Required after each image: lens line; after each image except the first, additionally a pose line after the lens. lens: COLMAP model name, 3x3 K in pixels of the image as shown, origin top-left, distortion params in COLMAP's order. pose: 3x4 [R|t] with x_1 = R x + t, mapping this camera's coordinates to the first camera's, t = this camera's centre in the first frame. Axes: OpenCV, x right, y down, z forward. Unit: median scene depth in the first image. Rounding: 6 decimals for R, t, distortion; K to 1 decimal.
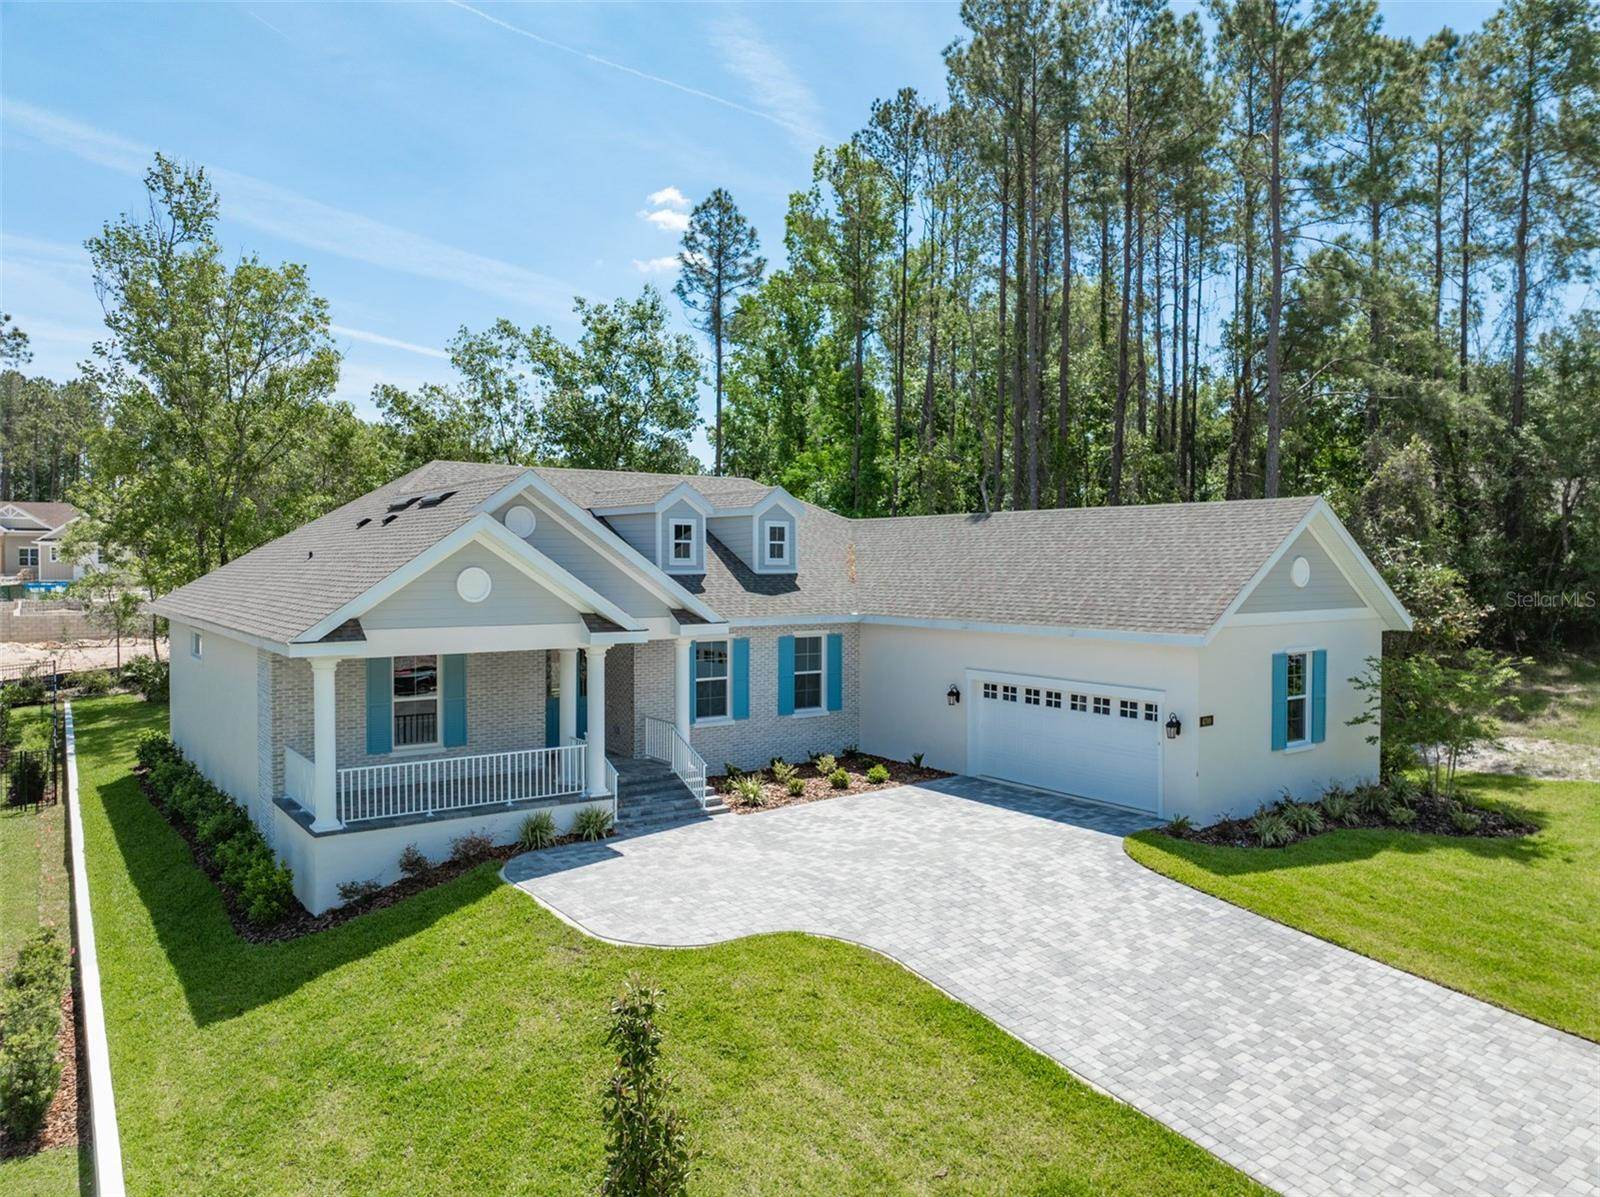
lens RADIAL K [[1140.5, 0, 802.5], [0, 1140.5, 613.4], [0, 0, 1]] dist [-0.053617, 0.023820]
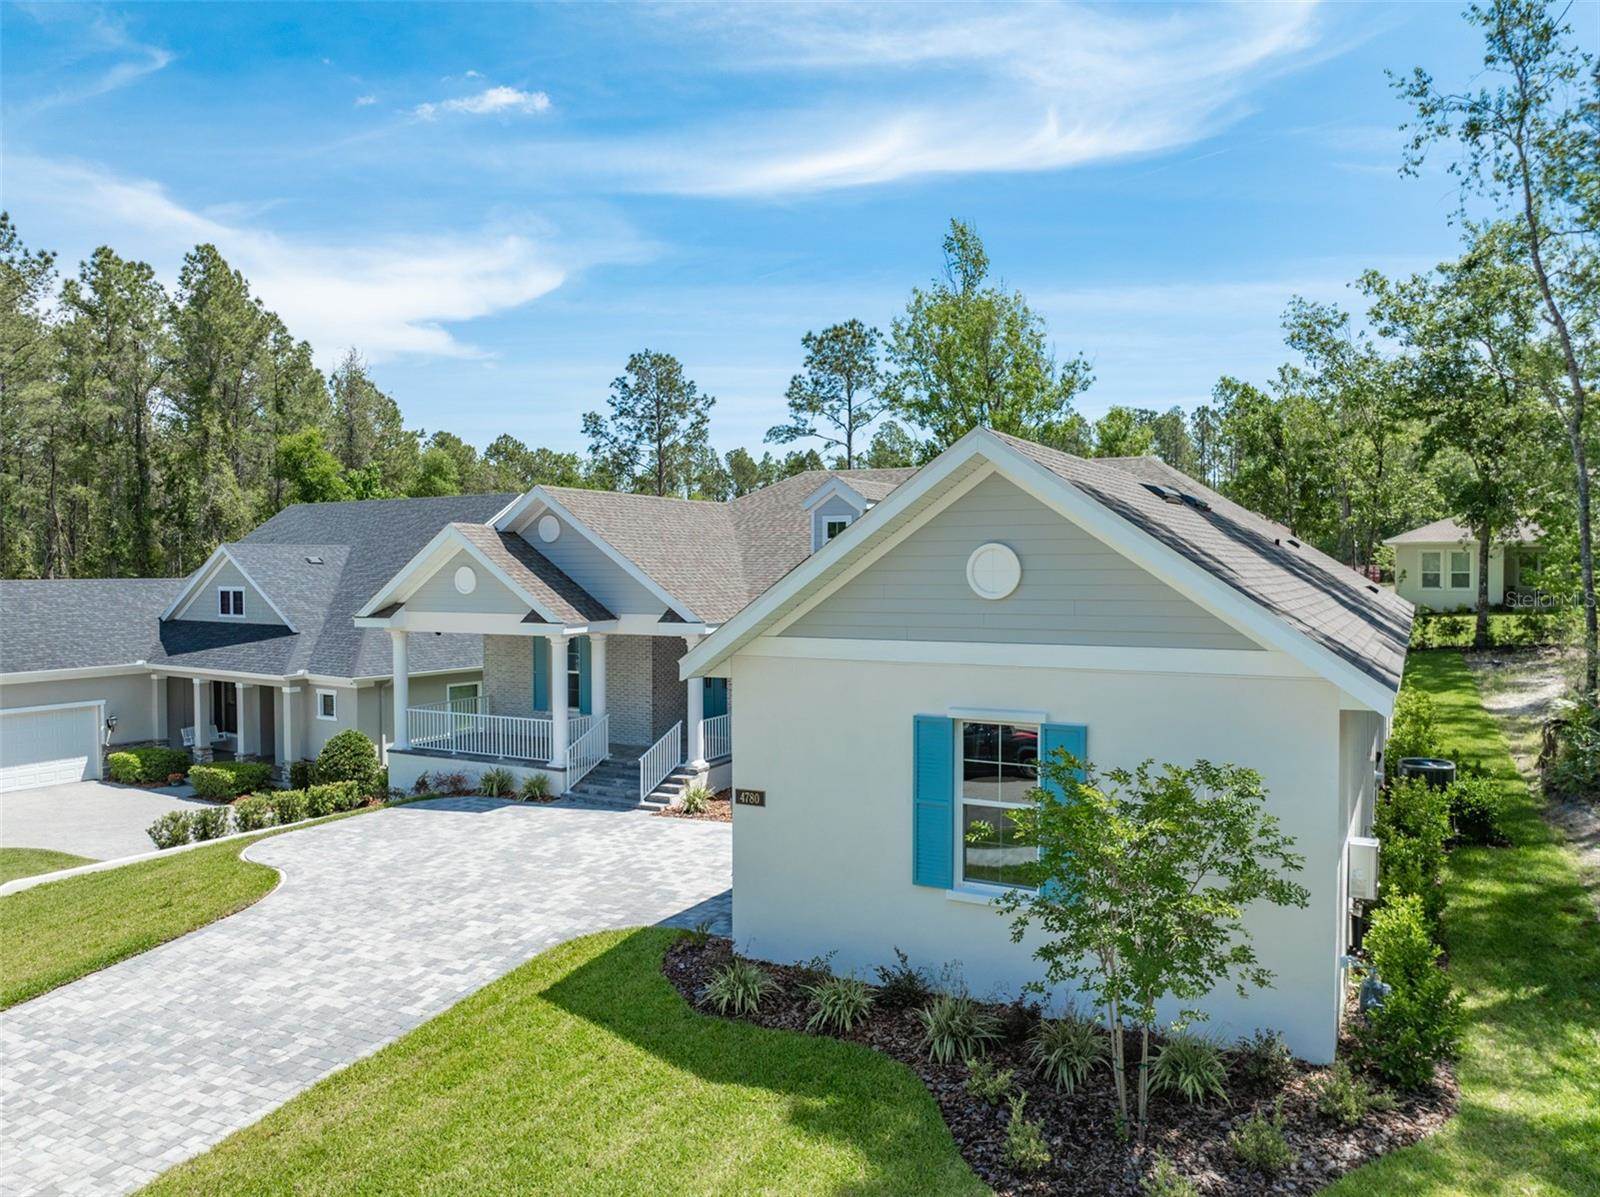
lens RADIAL K [[1140.5, 0, 802.6], [0, 1140.5, 583.2], [0, 0, 1]] dist [-0.053617, 0.023820]
pose [[0.419397, 0.008874, -0.907760, 1.092310], [-0.038390, 0.999231, -0.007969, -0.027435], [0.906991, 0.038191, 0.419415, 0.844323]]
